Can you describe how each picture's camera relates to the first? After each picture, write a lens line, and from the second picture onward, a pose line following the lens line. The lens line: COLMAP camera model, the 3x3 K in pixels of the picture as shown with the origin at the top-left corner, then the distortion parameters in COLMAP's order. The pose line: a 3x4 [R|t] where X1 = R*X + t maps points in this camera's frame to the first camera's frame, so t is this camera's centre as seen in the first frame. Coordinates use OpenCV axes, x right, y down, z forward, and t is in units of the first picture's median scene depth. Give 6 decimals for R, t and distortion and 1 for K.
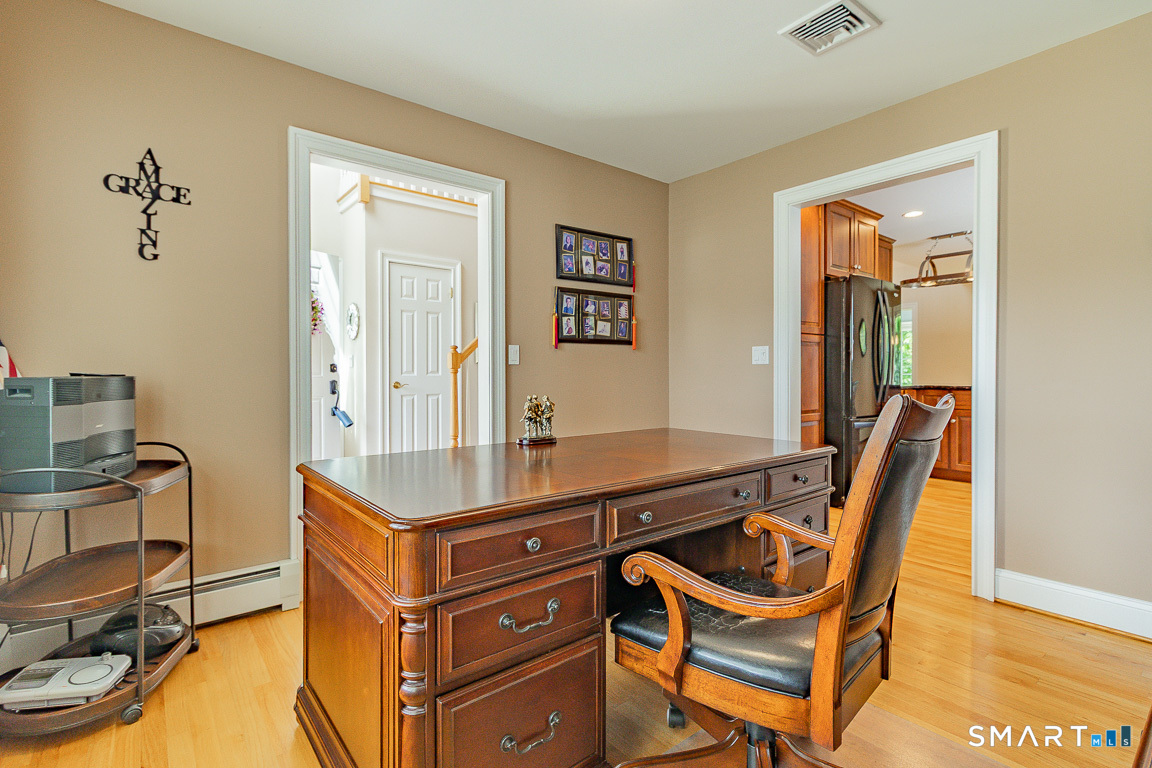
lens RADIAL K [[550.6, 0, 580.3], [0, 550.6, 380.3], [0, 0, 1]] dist [0.004217, 0.000431]
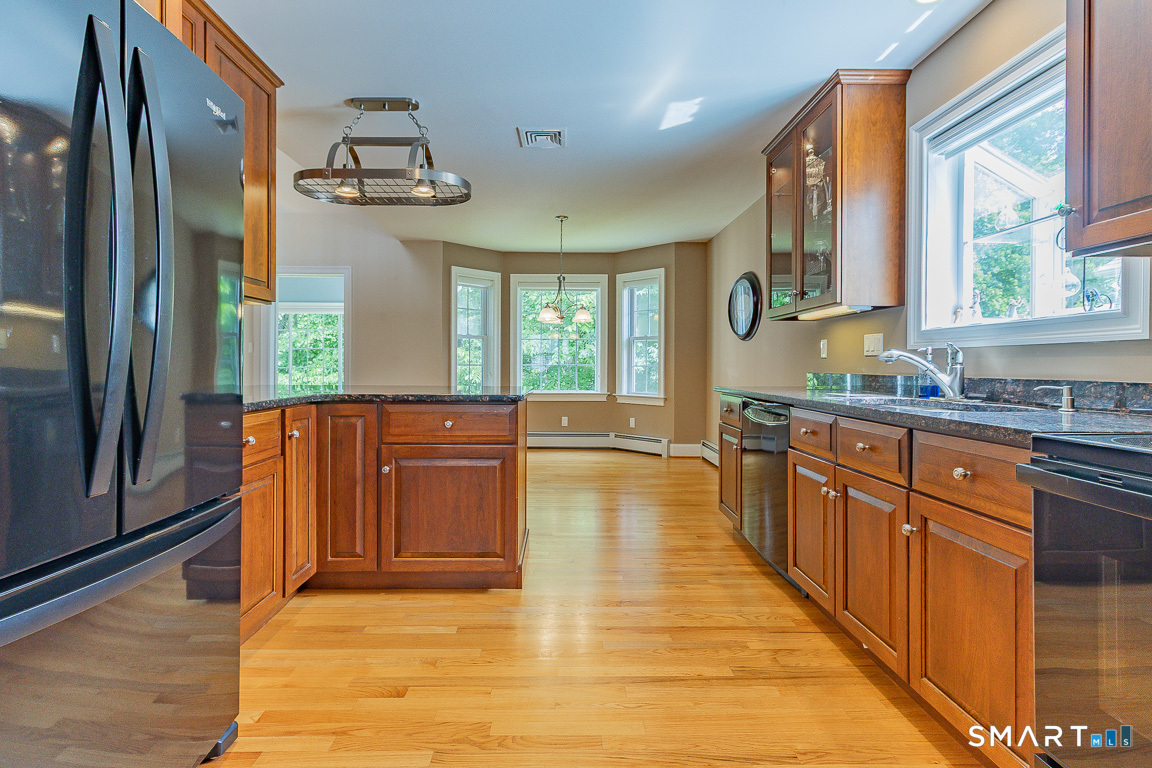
lens RADIAL K [[550.6, 0, 576.8], [0, 550.6, 379.3], [0, 0, 1]] dist [0.004217, 0.000431]
pose [[0.602017, 0.017289, 0.798296, 0.366167], [-0.006416, 0.999838, -0.016816, 0.002351], [-0.798457, 0.005002, 0.602030, 0.541033]]
